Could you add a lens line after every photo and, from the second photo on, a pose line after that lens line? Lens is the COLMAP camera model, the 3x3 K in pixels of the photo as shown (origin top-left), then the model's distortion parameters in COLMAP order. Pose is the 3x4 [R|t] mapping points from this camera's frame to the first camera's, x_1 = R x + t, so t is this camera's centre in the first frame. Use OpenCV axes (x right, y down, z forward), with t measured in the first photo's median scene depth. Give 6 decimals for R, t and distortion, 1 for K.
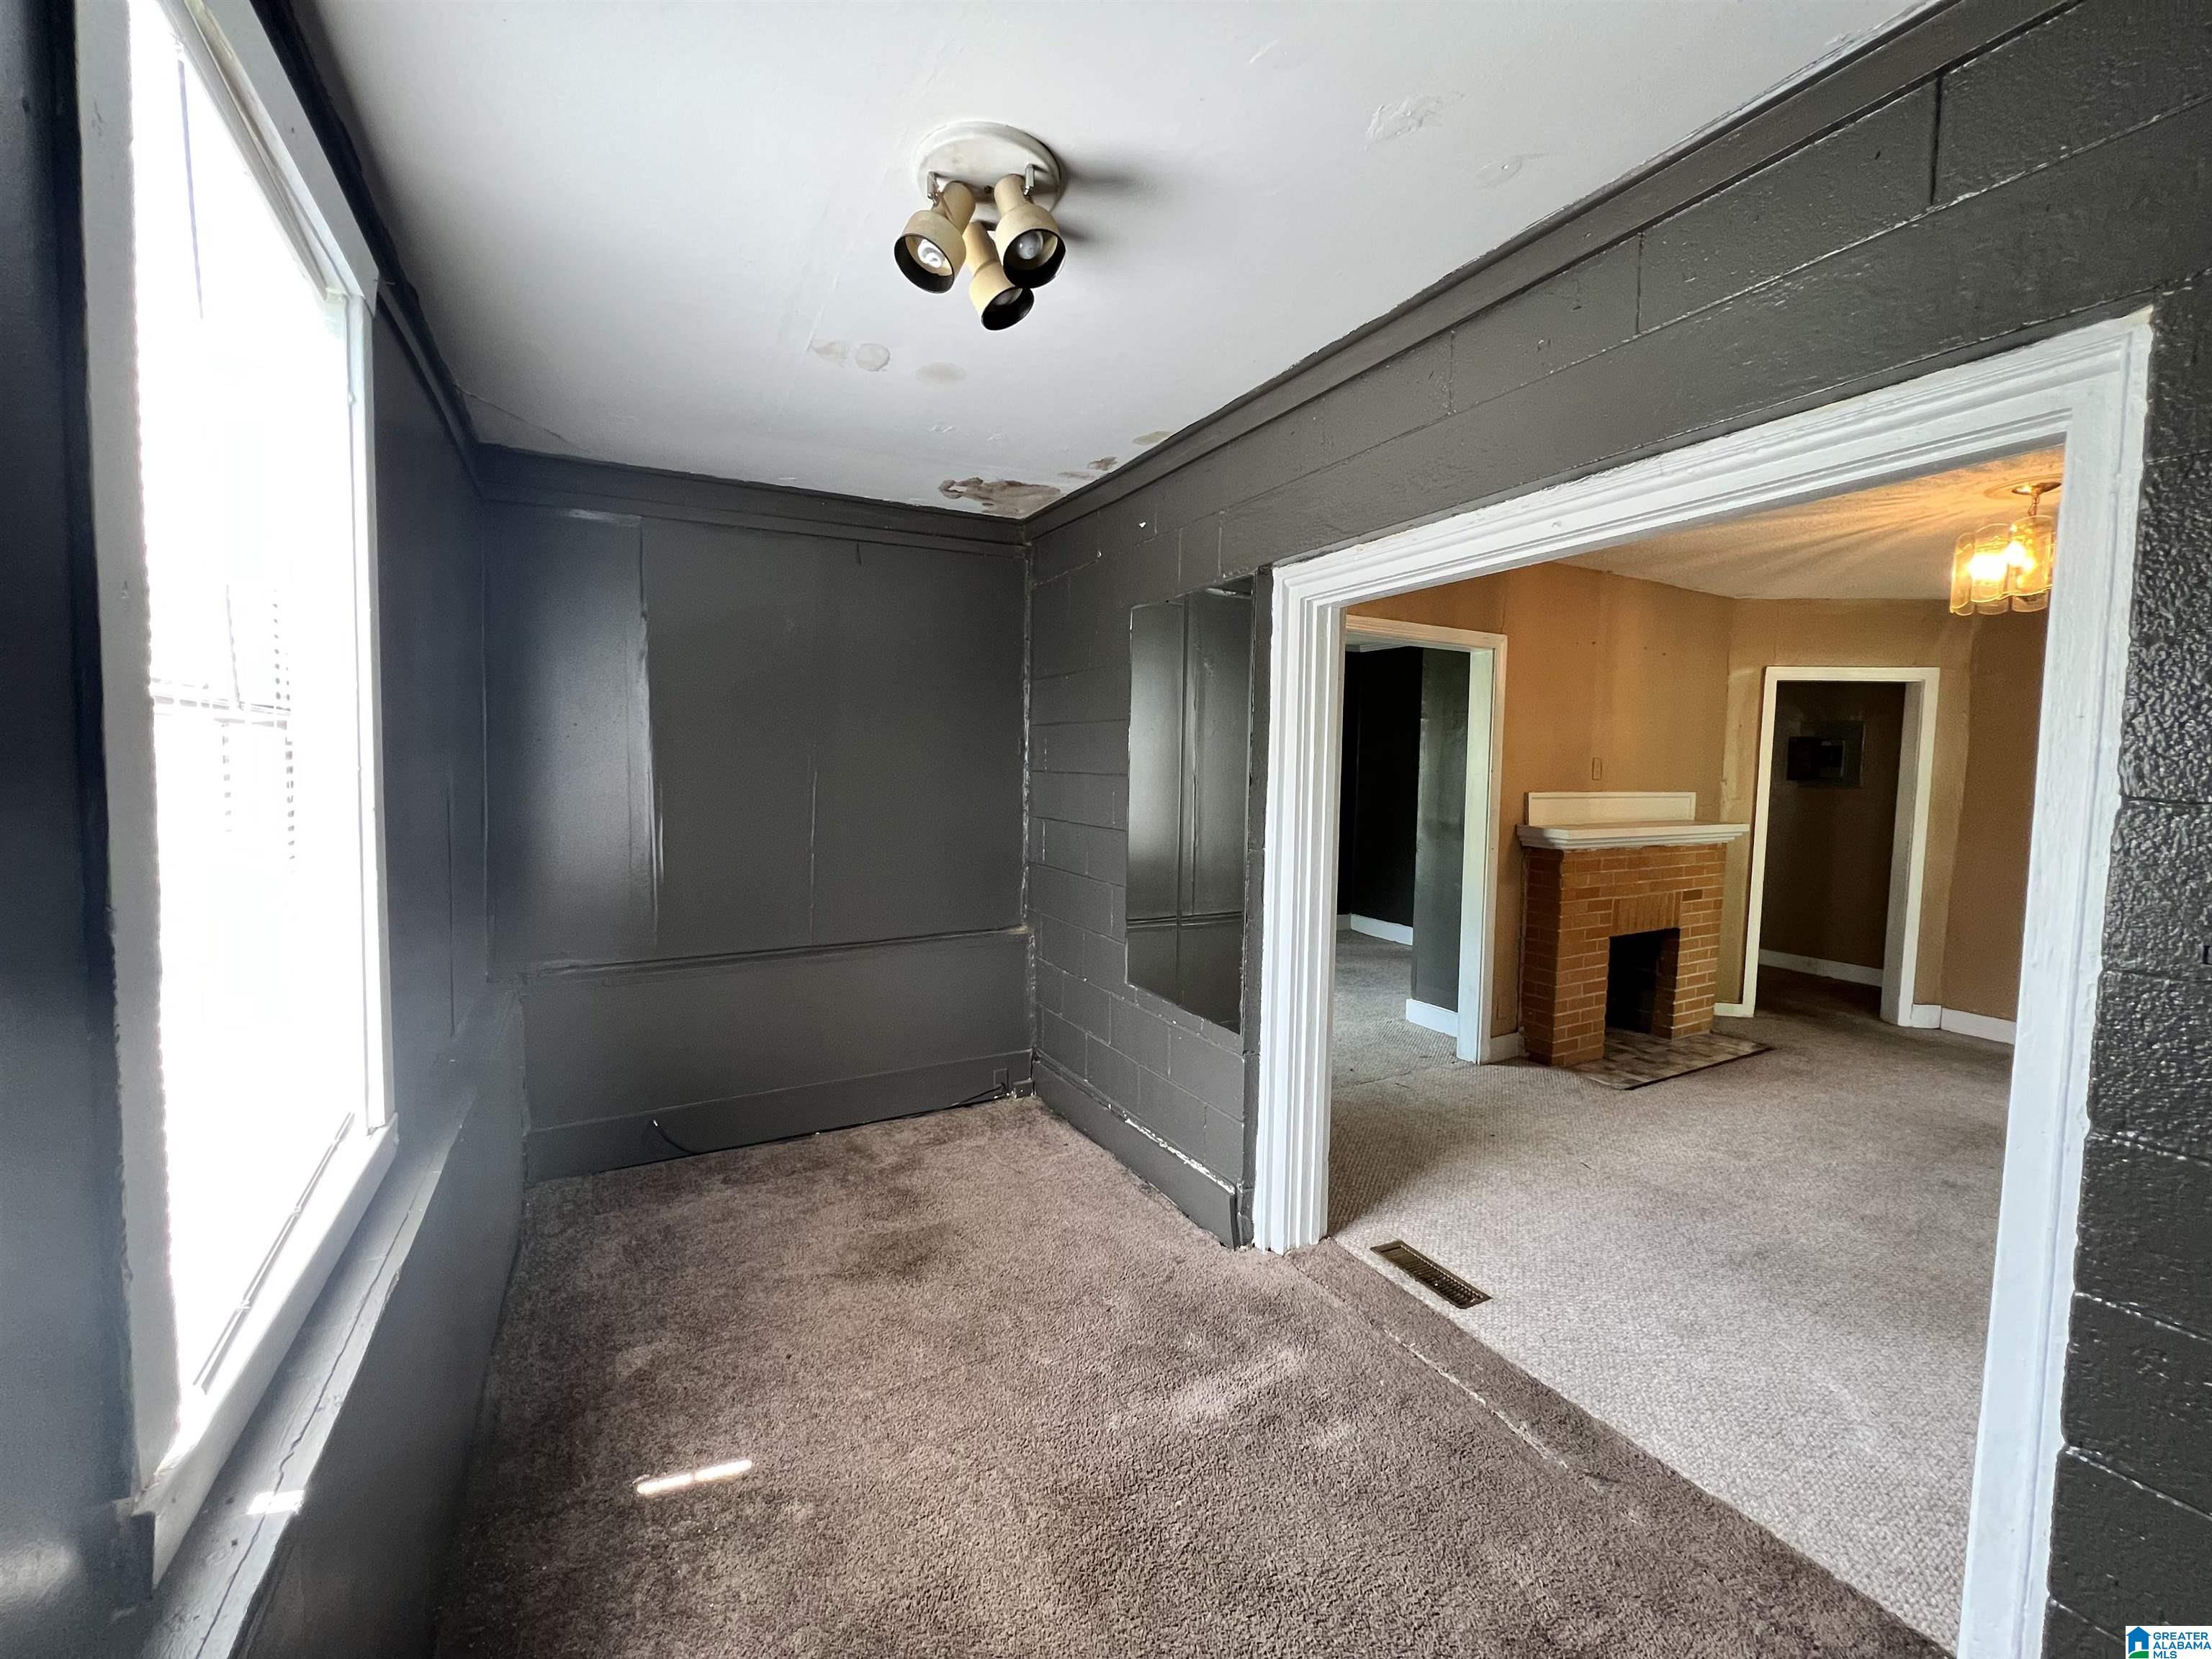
lens RADIAL K [[886.7, 0, 1110.3], [0, 886.7, 819.2], [0, 0, 1]] dist [-0.000197, 0.000099]
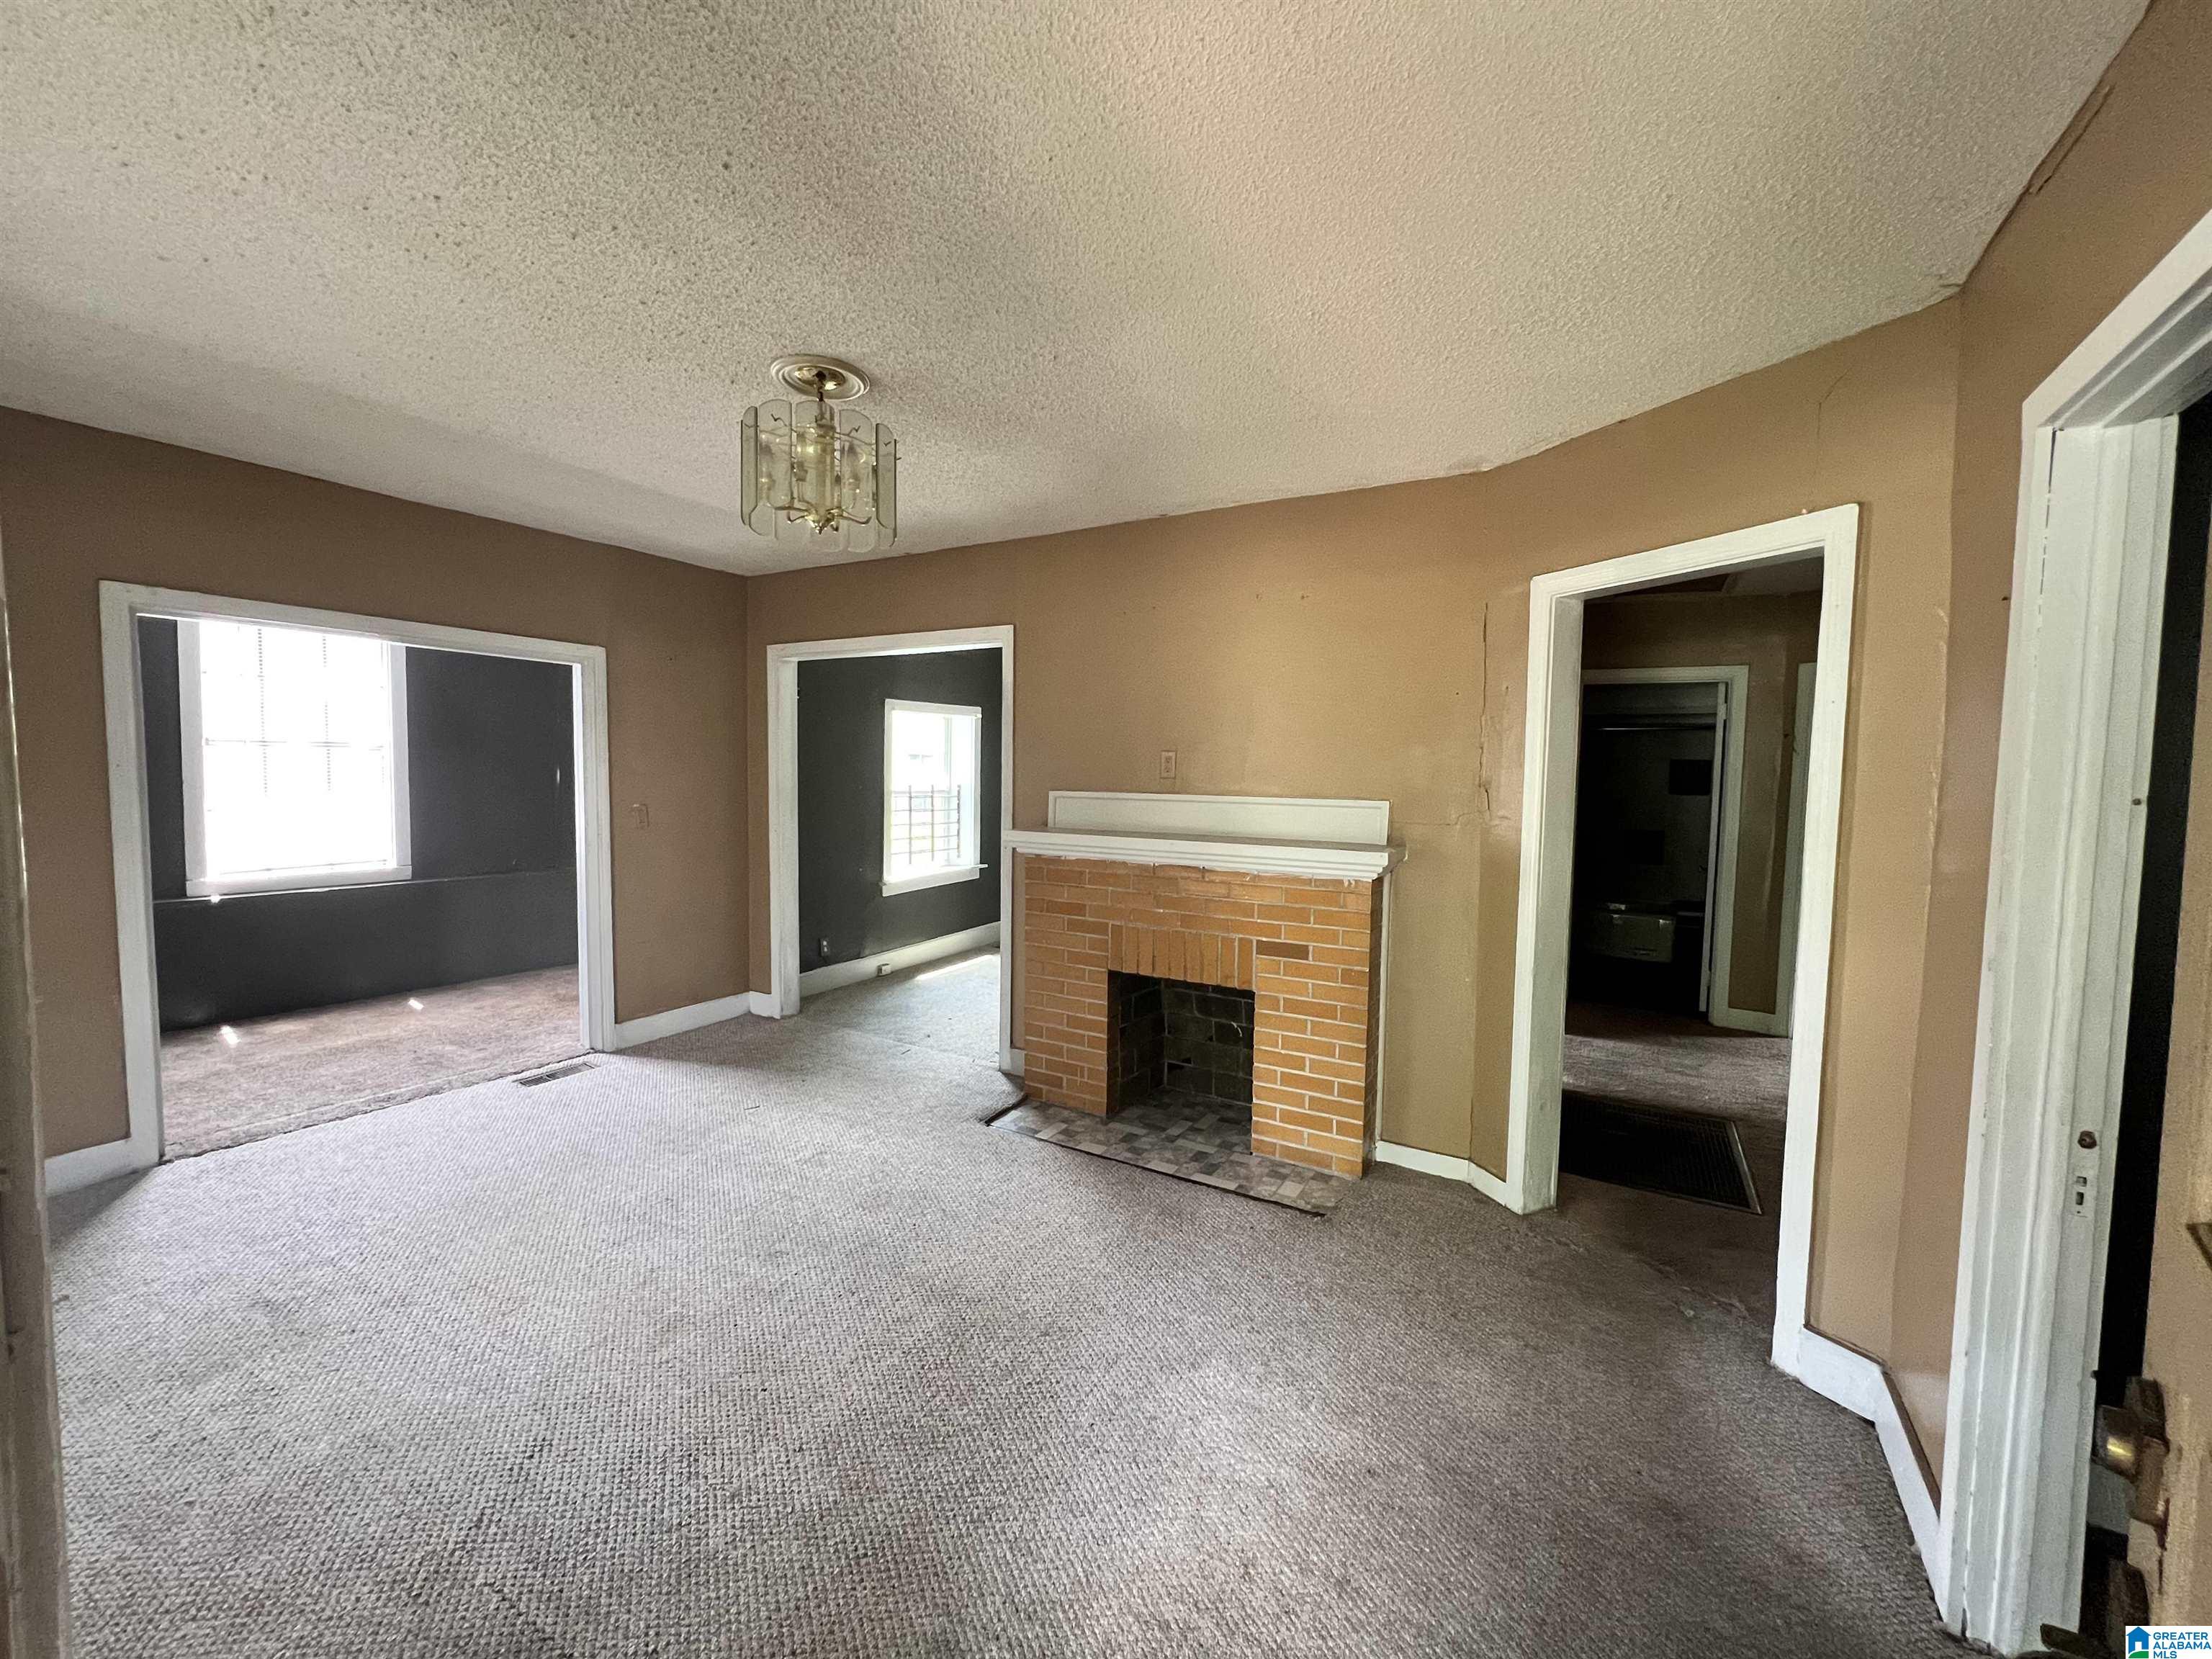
lens RADIAL K [[895.2, 0, 1111.9], [0, 895.2, 822.6], [0, 0, 1]] dist [0.000029, -0.000073]
pose [[0.503597, 0.042097, -0.862912, 1.218439], [-0.062112, 0.997992, 0.012438, -0.011579], [0.861703, 0.047333, 0.505200, 0.559866]]
